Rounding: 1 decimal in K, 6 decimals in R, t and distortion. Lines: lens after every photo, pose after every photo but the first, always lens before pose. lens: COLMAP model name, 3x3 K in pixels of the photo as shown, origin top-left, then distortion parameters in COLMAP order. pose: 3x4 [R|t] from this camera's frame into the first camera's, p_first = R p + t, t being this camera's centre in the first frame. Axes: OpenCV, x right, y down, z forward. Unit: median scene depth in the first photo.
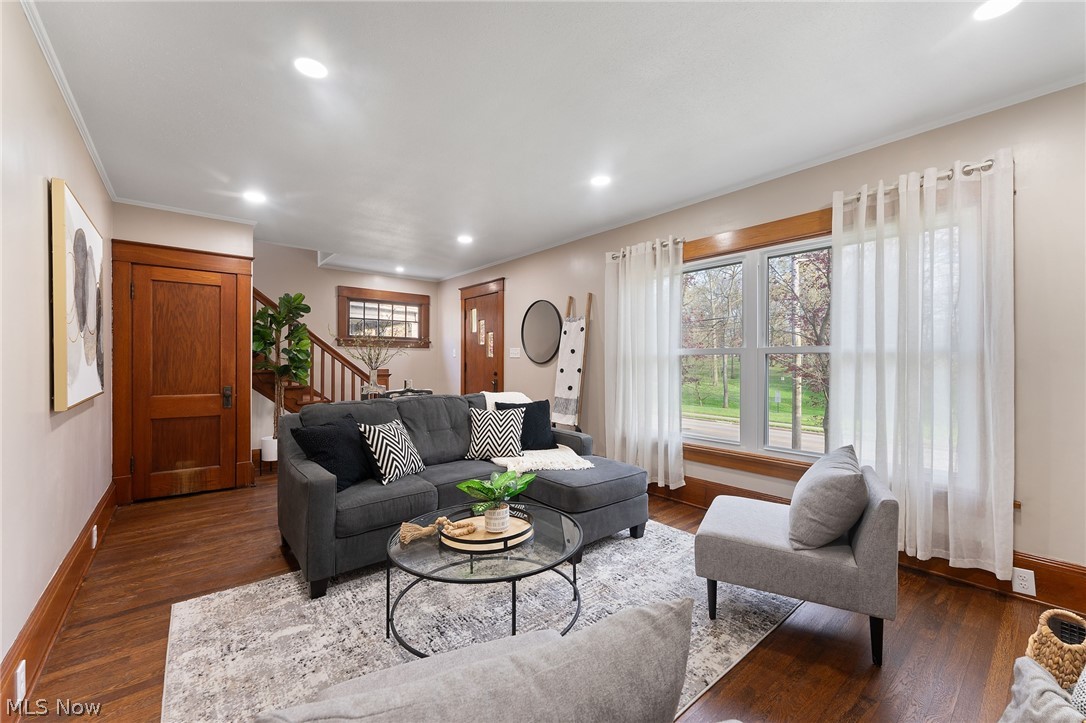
lens RADIAL K [[433.6, 0, 547.0], [0, 433.6, 363.5], [0, 0, 1]] dist [0.001119, -0.000348]
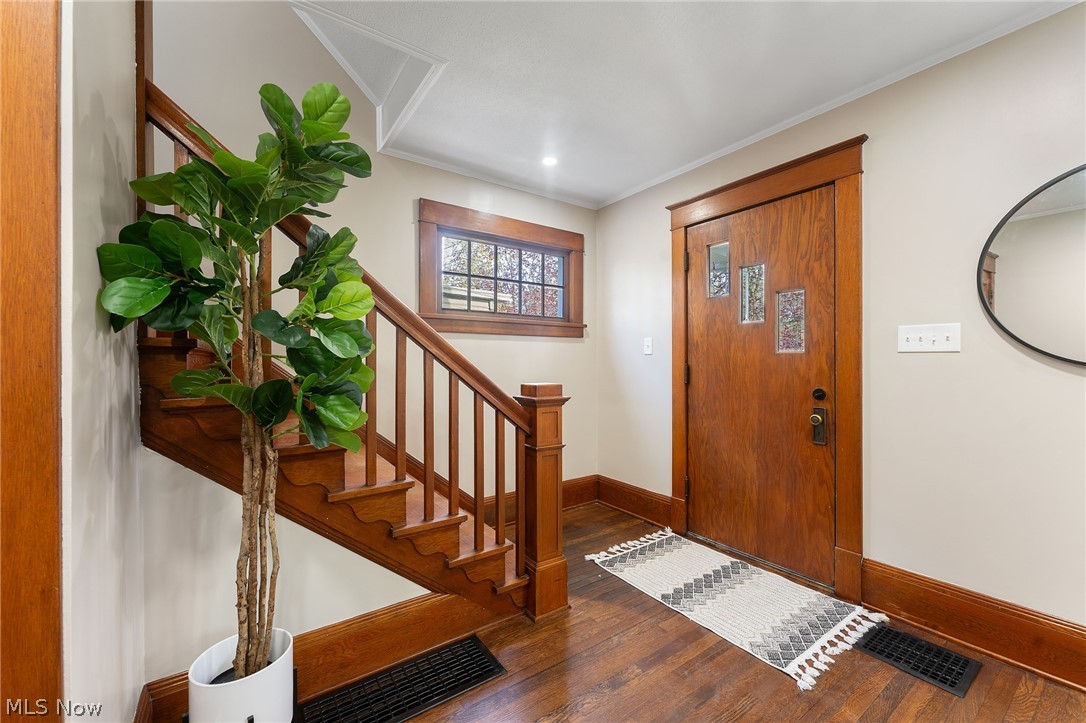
lens RADIAL K [[433.6, 0, 540.7], [0, 433.6, 360.3], [0, 0, 1]] dist [0.001119, -0.000348]
pose [[0.995647, -0.003314, -0.093151, -0.359220], [0.002326, 0.999940, -0.010711, -0.004090], [0.093181, 0.010448, 0.995594, 0.643021]]
